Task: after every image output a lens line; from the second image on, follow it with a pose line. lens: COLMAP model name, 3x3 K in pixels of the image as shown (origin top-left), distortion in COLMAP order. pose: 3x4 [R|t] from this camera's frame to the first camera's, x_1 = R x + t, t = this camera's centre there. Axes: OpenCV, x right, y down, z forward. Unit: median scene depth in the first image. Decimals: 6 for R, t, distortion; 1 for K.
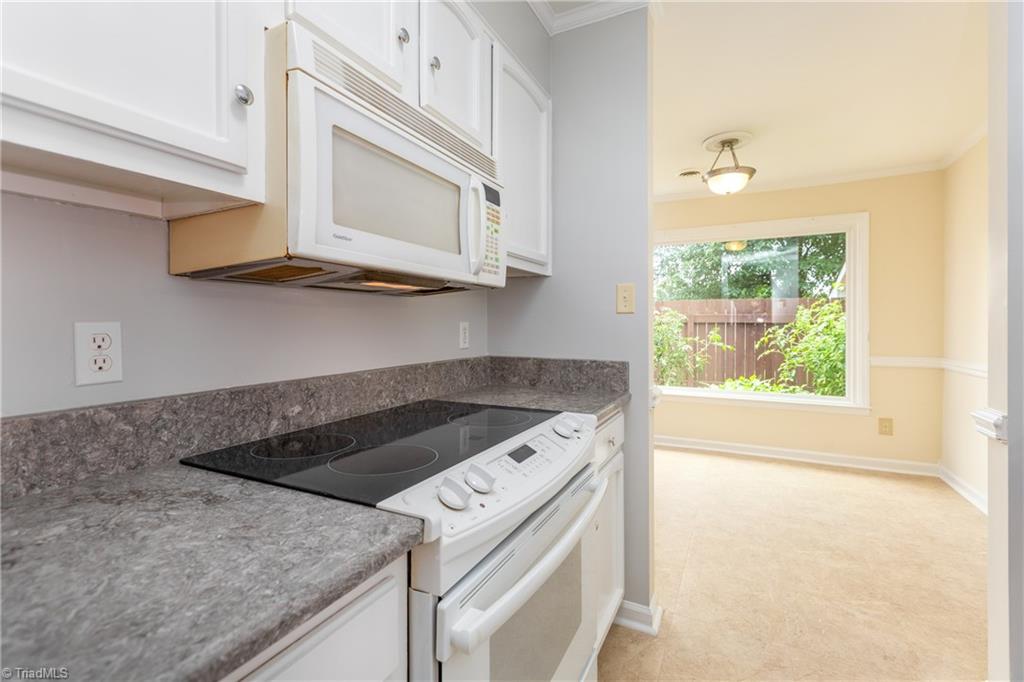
lens RADIAL K [[457.2, 0, 513.1], [0, 457.2, 324.1], [0, 0, 1]] dist [-0.001444, -0.000462]
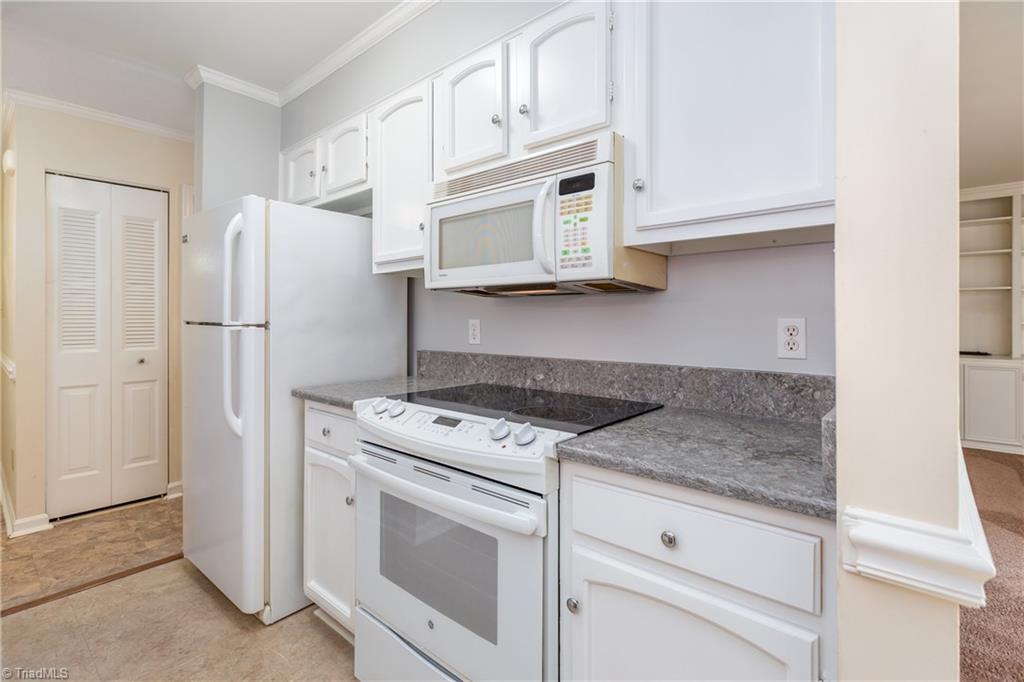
lens RADIAL K [[470.7, 0, 514.2], [0, 470.7, 321.4], [0, 0, 1]] dist [-0.000364, -0.000067]
pose [[-0.236996, 0.002749, -0.971507, 0.517978], [-0.001663, 0.999993, 0.003235, -0.001354], [0.971509, 0.002382, -0.236990, 0.618605]]
